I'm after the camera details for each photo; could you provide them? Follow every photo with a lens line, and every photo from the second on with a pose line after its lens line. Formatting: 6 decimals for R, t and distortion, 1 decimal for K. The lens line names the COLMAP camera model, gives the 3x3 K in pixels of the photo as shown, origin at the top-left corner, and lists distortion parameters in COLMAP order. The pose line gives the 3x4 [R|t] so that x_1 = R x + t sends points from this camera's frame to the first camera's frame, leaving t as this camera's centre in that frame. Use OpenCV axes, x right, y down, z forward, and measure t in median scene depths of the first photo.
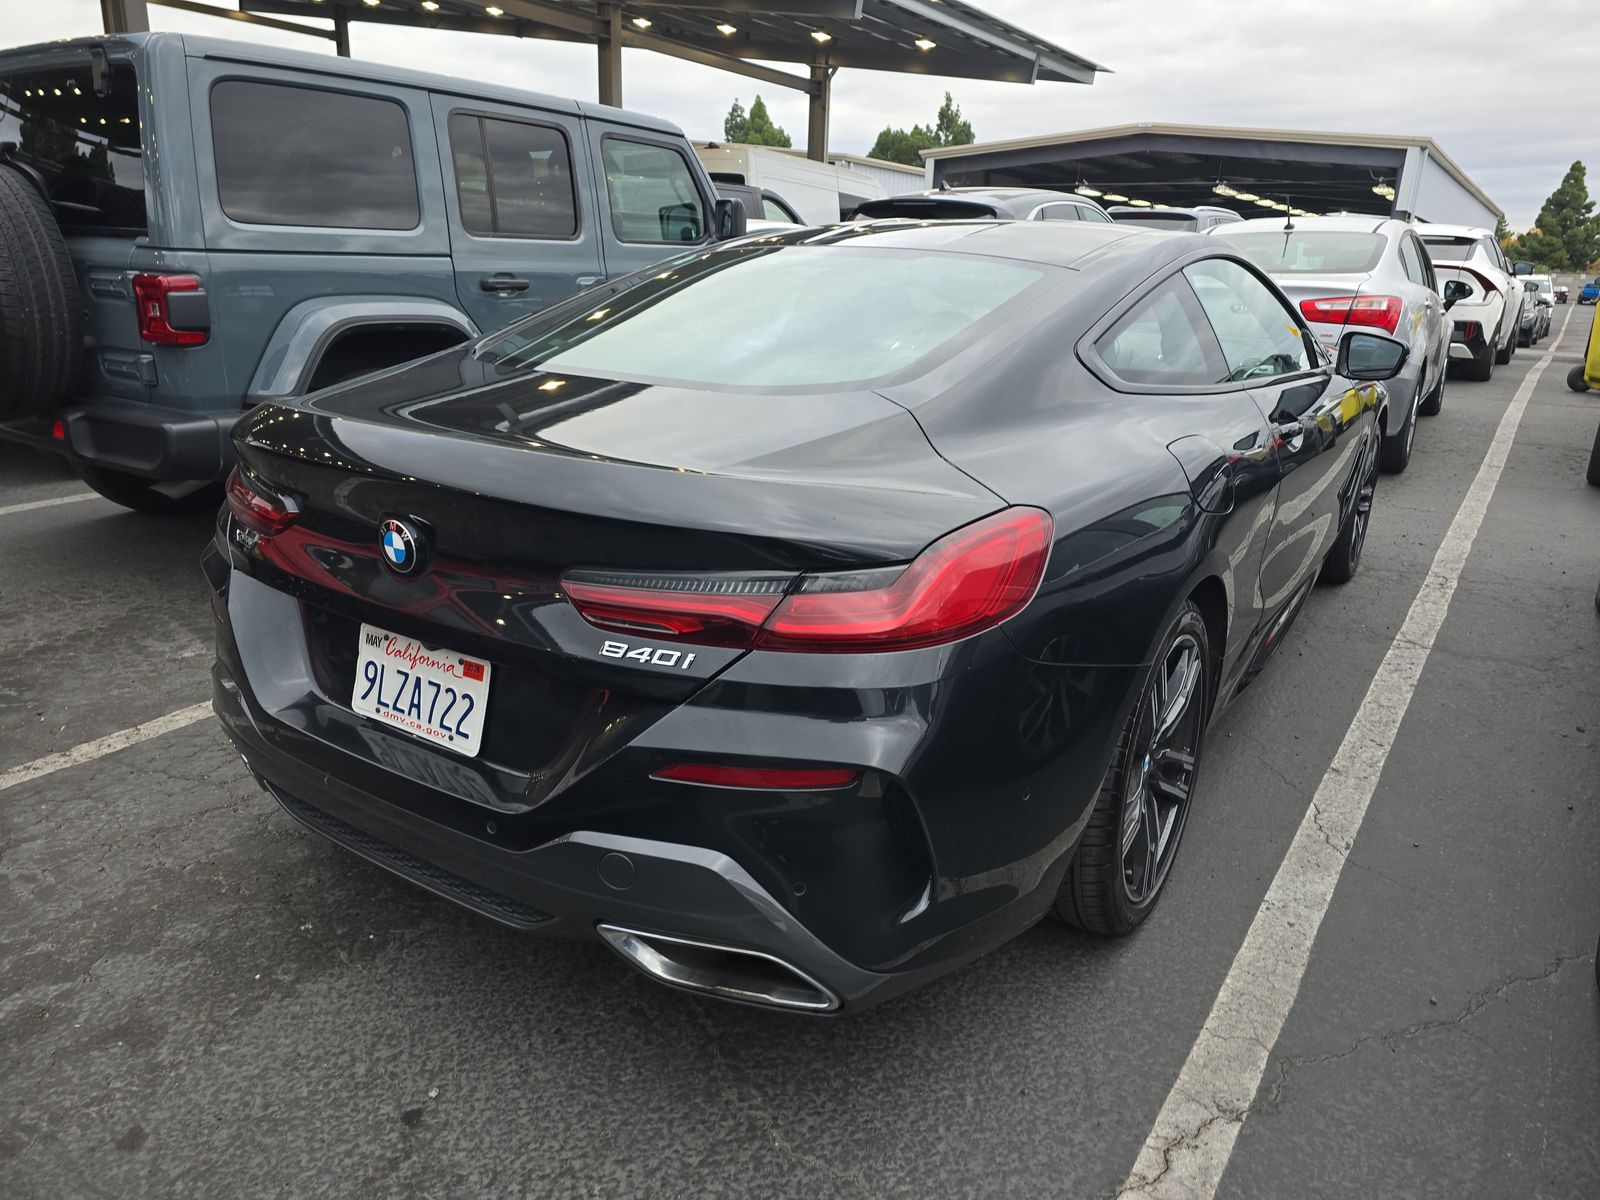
lens RADIAL K [[1097.4, 0, 800.0], [0, 1097.4, 600.0], [0, 0, 1]] dist [0.034156, -0.004146]
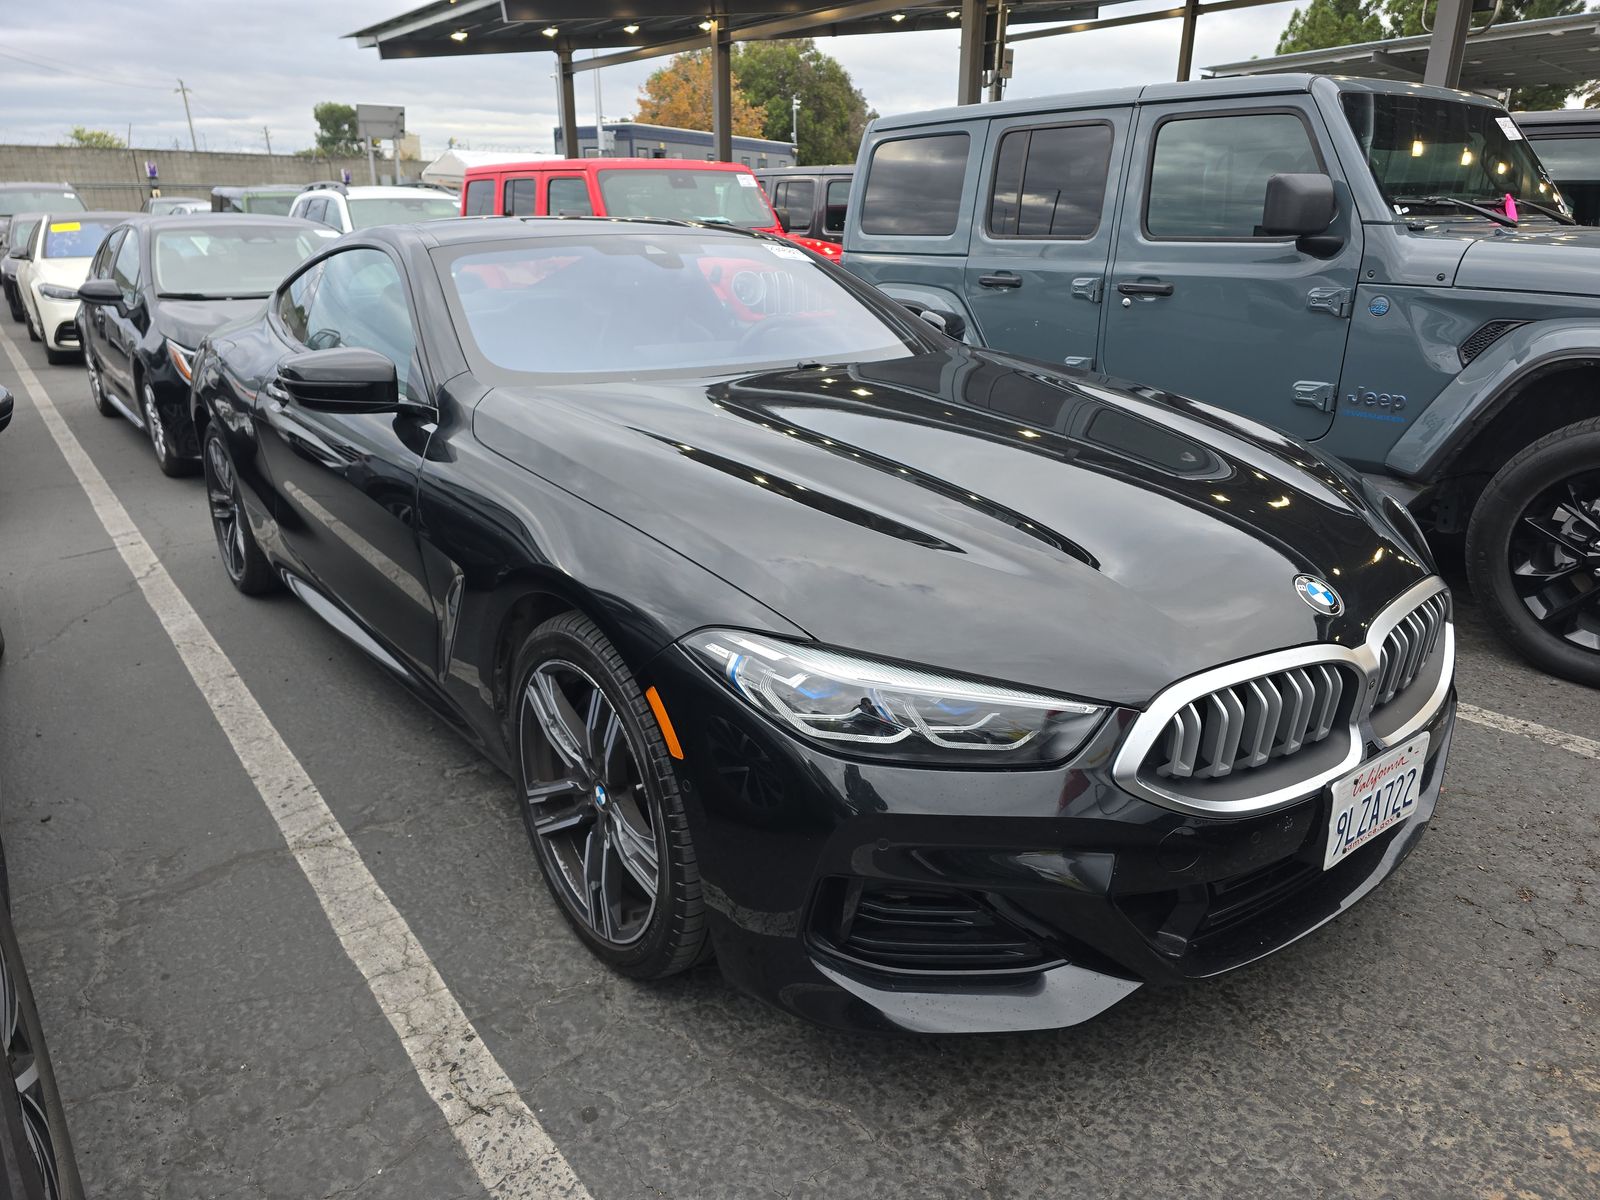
lens RADIAL K [[1097.4, 0, 800.0], [0, 1097.4, 600.0], [0, 0, 1]] dist [0.034156, -0.004146]
pose [[-0.333737, 0.282231, -0.899425, 0.913533], [-0.299031, 0.873154, 0.384945, -0.383386], [0.893980, 0.397426, -0.207008, 1.211318]]
